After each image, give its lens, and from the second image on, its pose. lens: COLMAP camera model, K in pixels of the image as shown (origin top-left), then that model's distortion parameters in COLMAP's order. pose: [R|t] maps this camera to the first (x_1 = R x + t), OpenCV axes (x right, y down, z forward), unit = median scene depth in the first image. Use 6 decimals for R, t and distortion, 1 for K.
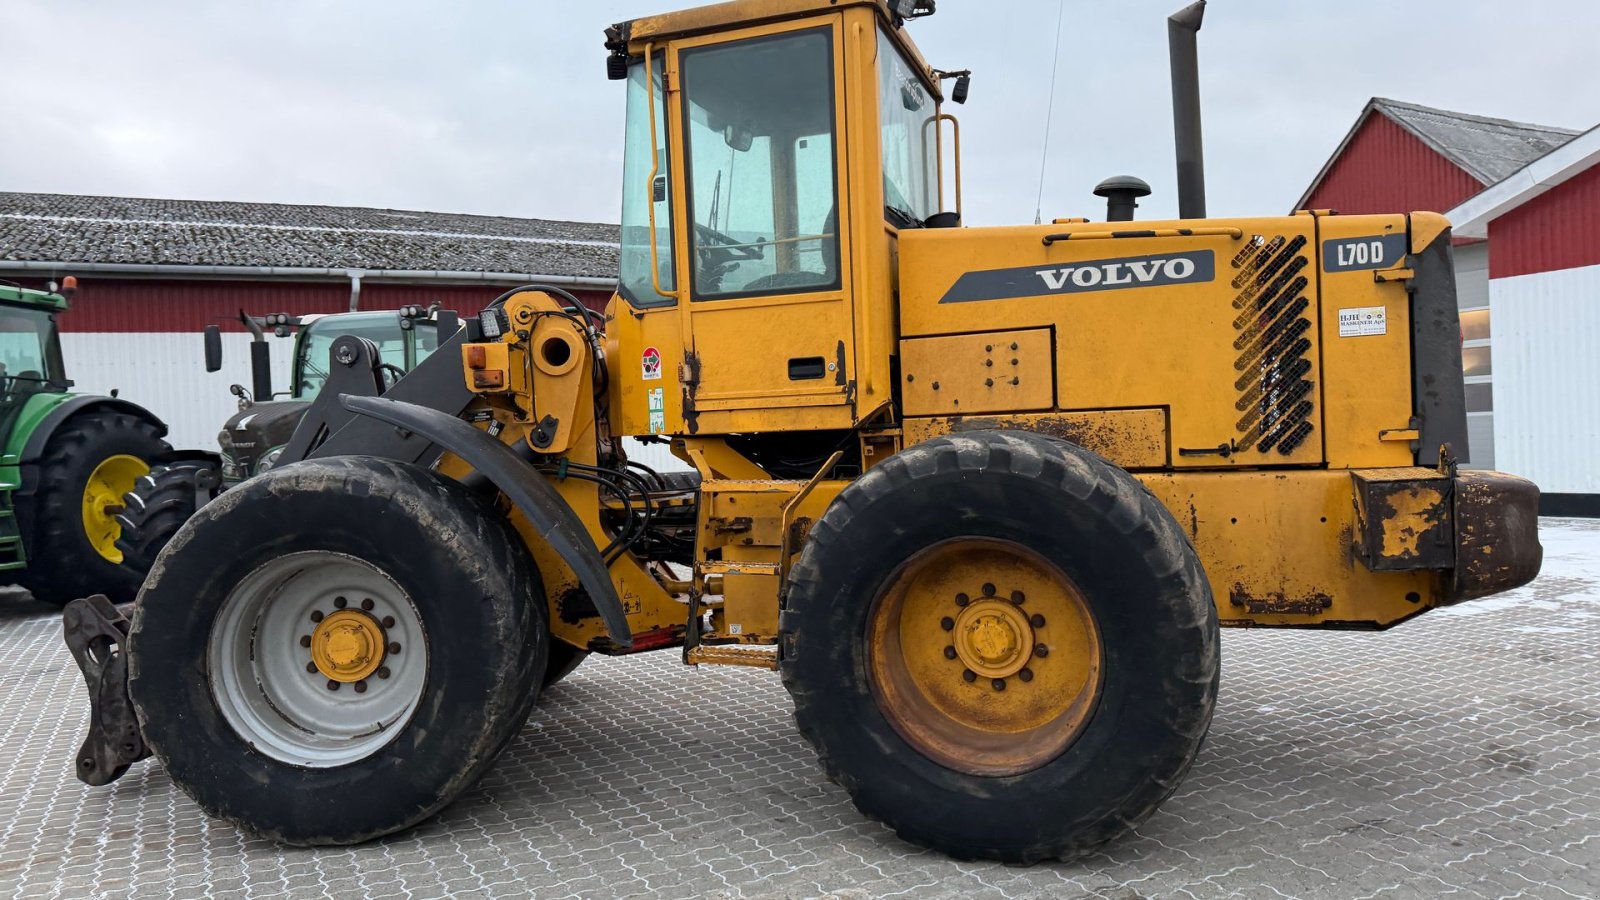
lens RADIAL K [[1106.7, 0, 788.7], [0, 1106.7, 445.2], [0, 0, 1]] dist [0.112839, -0.177567]
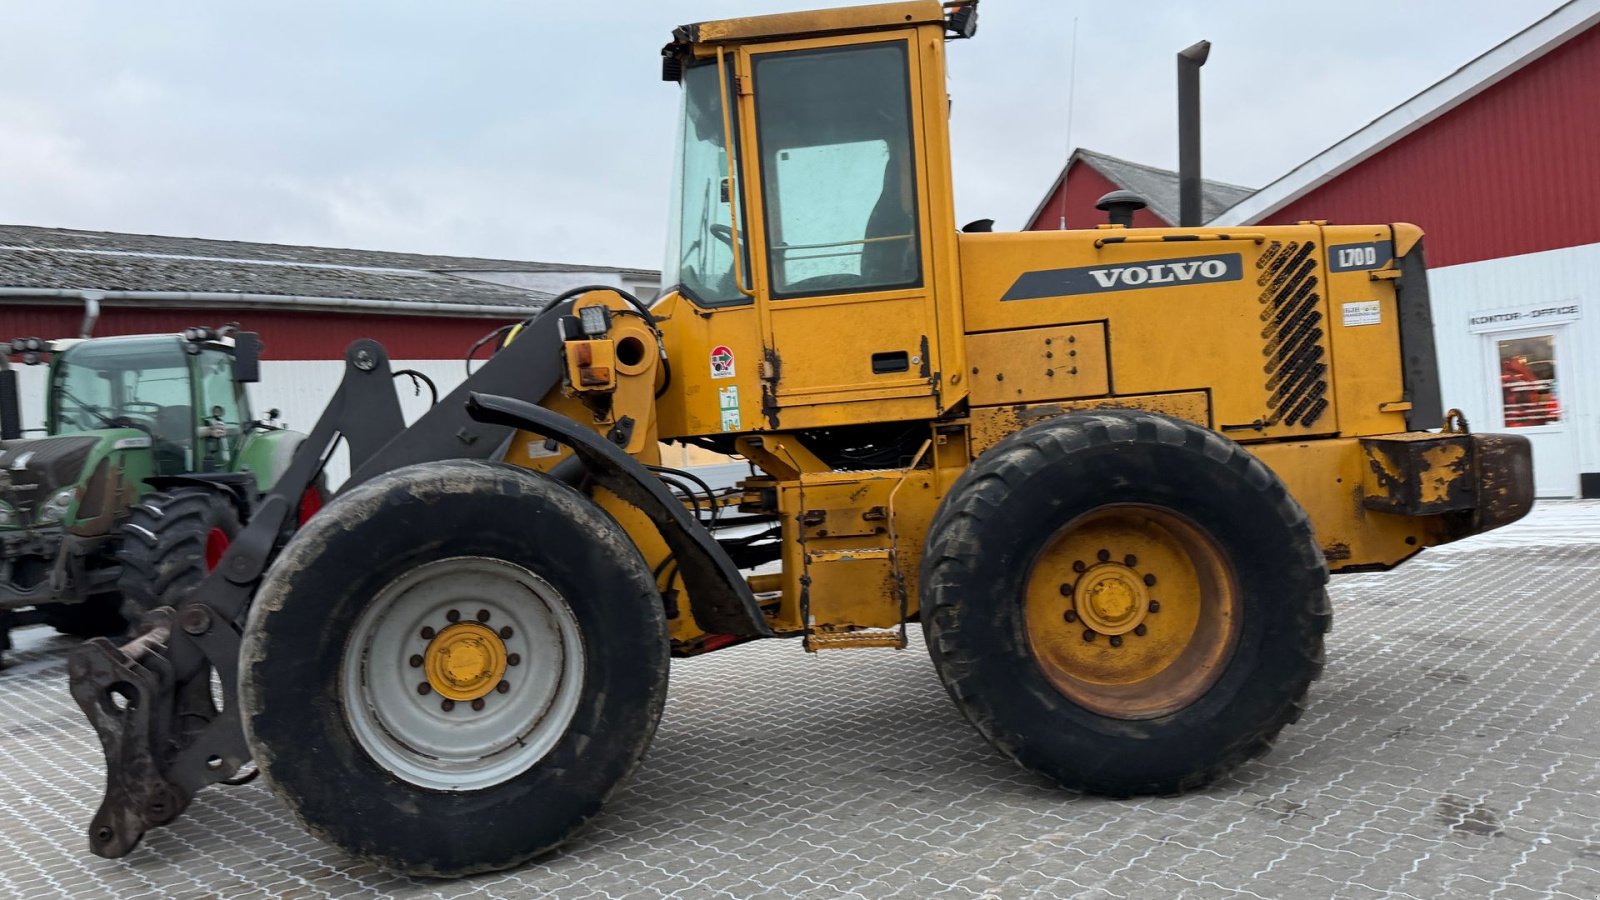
lens RADIAL K [[1103.1, 0, 788.6], [0, 1103.1, 450.1], [0, 0, 1]] dist [0.109197, -0.167996]
pose [[0.959862, -0.034261, 0.278374, -0.394941], [0.041569, 0.998928, -0.020392, 0.033160], [-0.277377, 0.031145, 0.960256, 0.025060]]
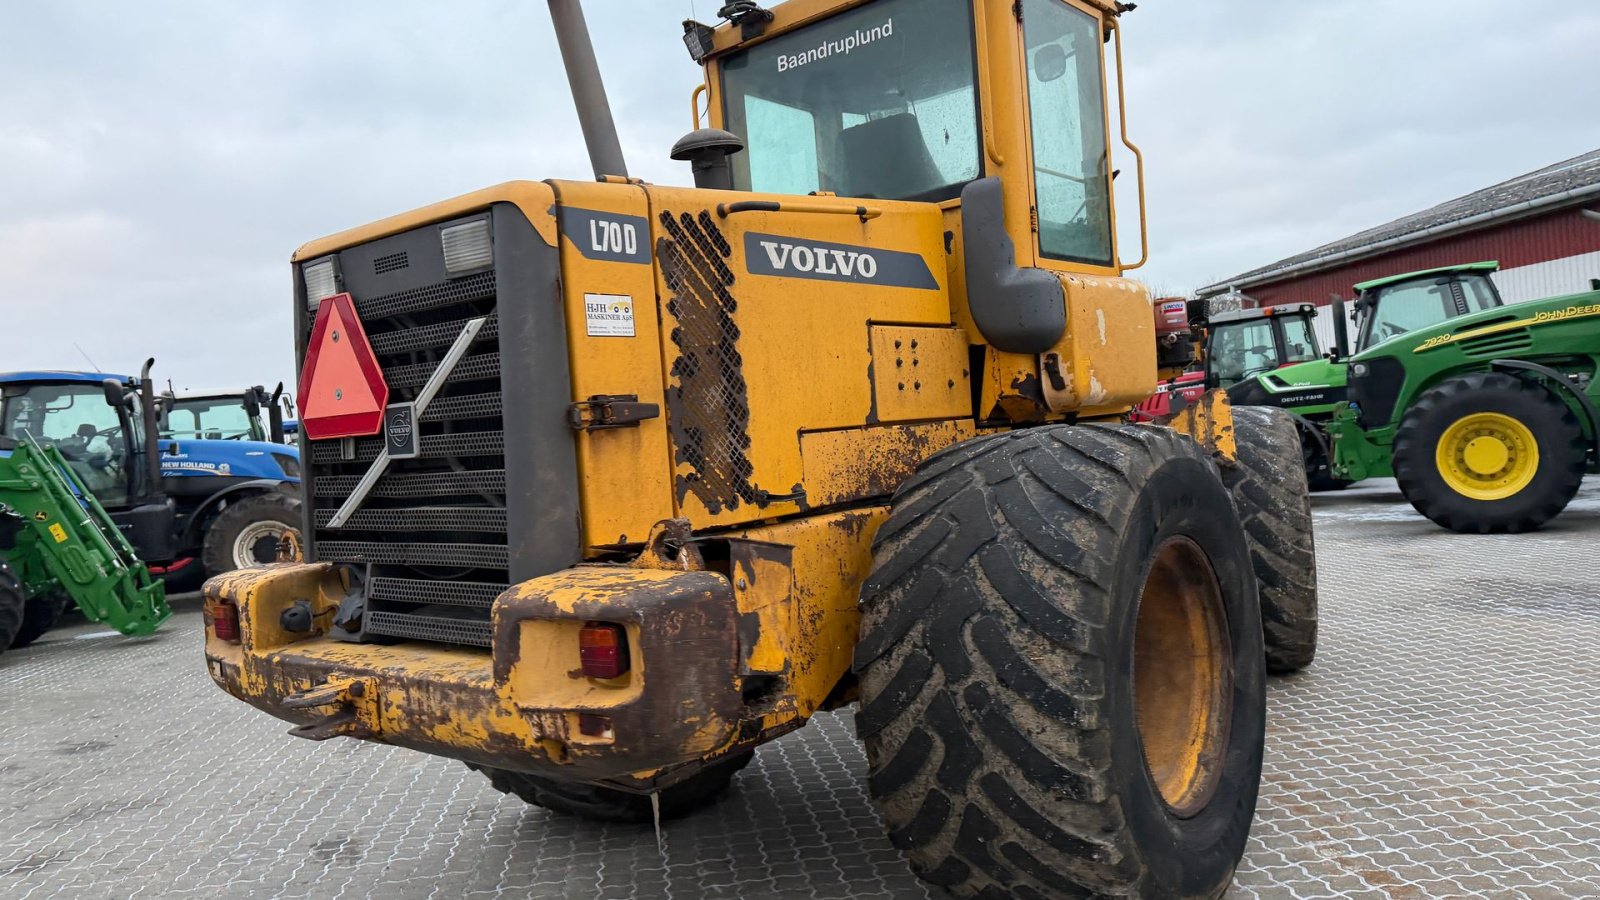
lens RADIAL K [[1098.4, 0, 793.1], [0, 1098.4, 442.8], [0, 0, 1]] dist [0.182071, -0.349852]
pose [[-0.339154, 0.083692, -0.937001, 1.137021], [0.080762, 0.994948, 0.059635, -0.081186], [0.937258, -0.055449, -0.344200, 1.490547]]
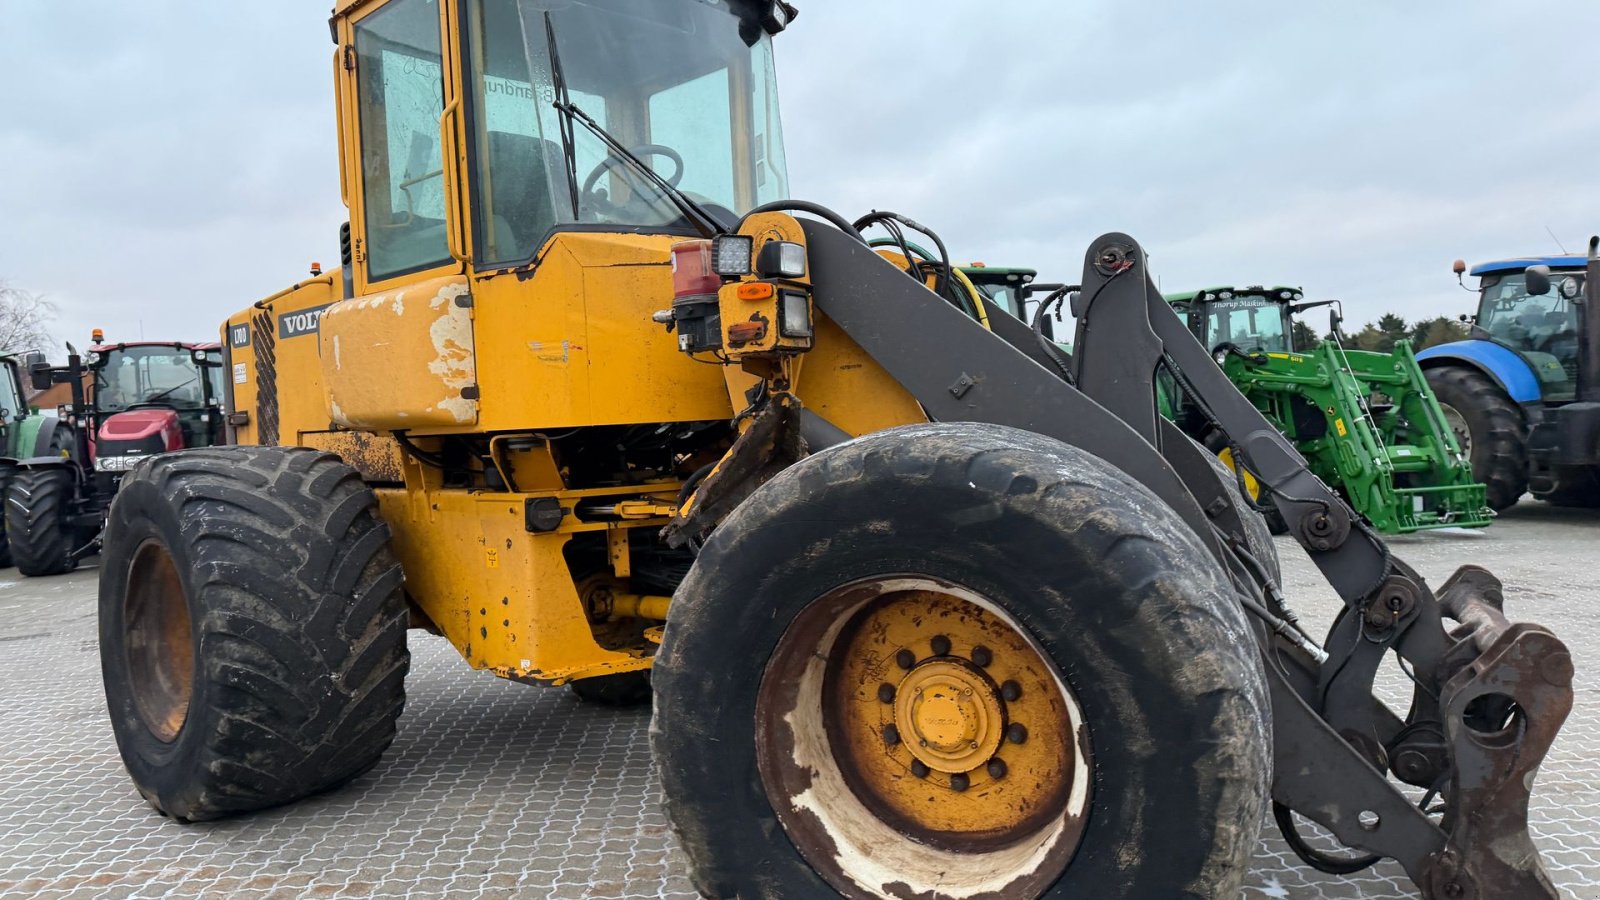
lens RADIAL K [[1103.1, 0, 788.6], [0, 1103.1, 450.1], [0, 0, 1]] dist [0.109197, -0.167996]
pose [[-0.902423, 0.071829, 0.424821, -0.610765], [0.091092, 0.995524, 0.025176, -0.005027], [-0.421111, 0.061417, -0.904927, 2.140077]]
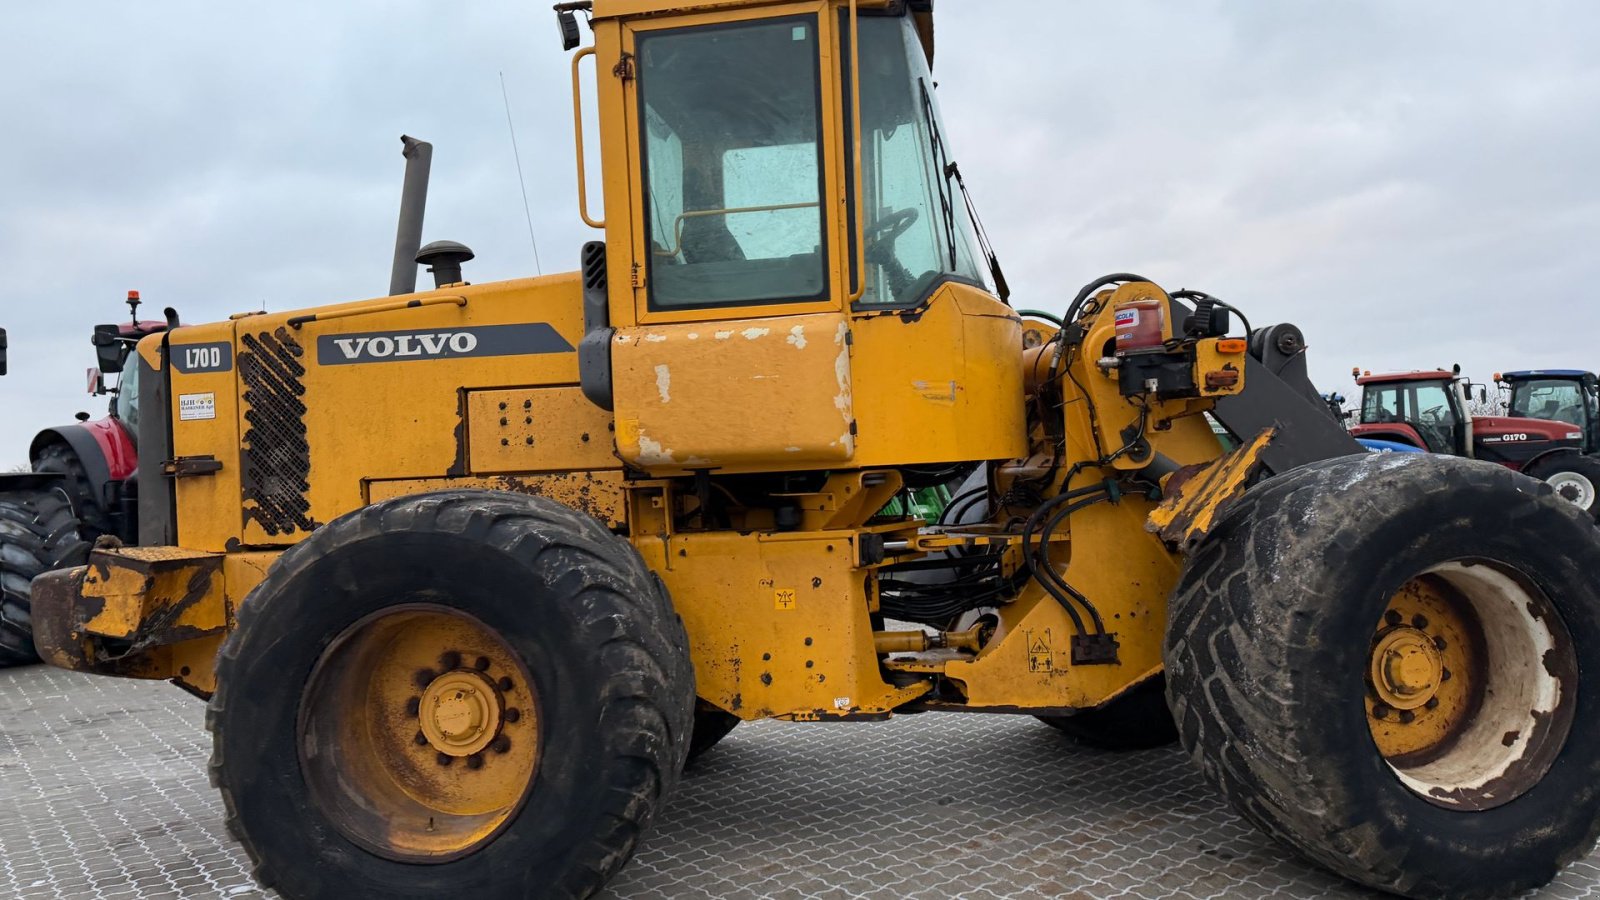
lens RADIAL K [[1106.7, 0, 788.7], [0, 1106.7, 445.2], [0, 0, 1]] dist [0.112839, -0.177567]
pose [[-0.979205, 0.084219, -0.184566, 0.225153], [0.084398, 0.996408, 0.006903, -0.049315], [0.184484, -0.008818, -0.982796, 2.313215]]
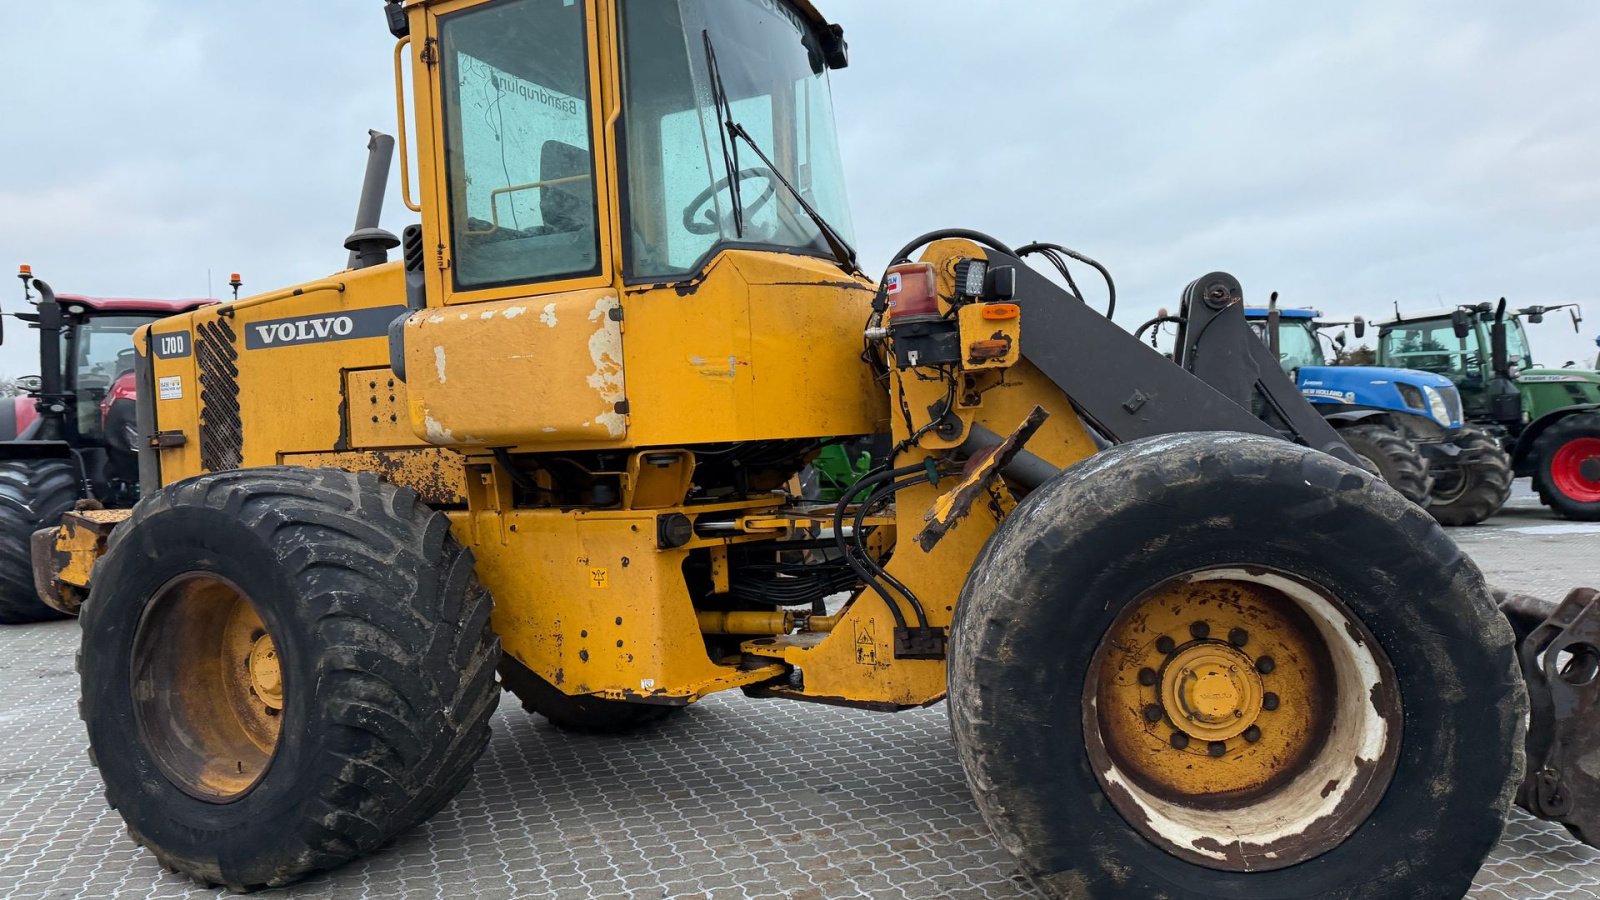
lens RADIAL K [[1103.1, 0, 788.6], [0, 1103.1, 450.1], [0, 0, 1]] dist [0.109197, -0.167996]
pose [[-0.986946, 0.087445, 0.135241, -0.244398], [0.092049, 0.995356, 0.028160, -0.030851], [-0.132151, 0.040241, -0.990412, 2.287637]]
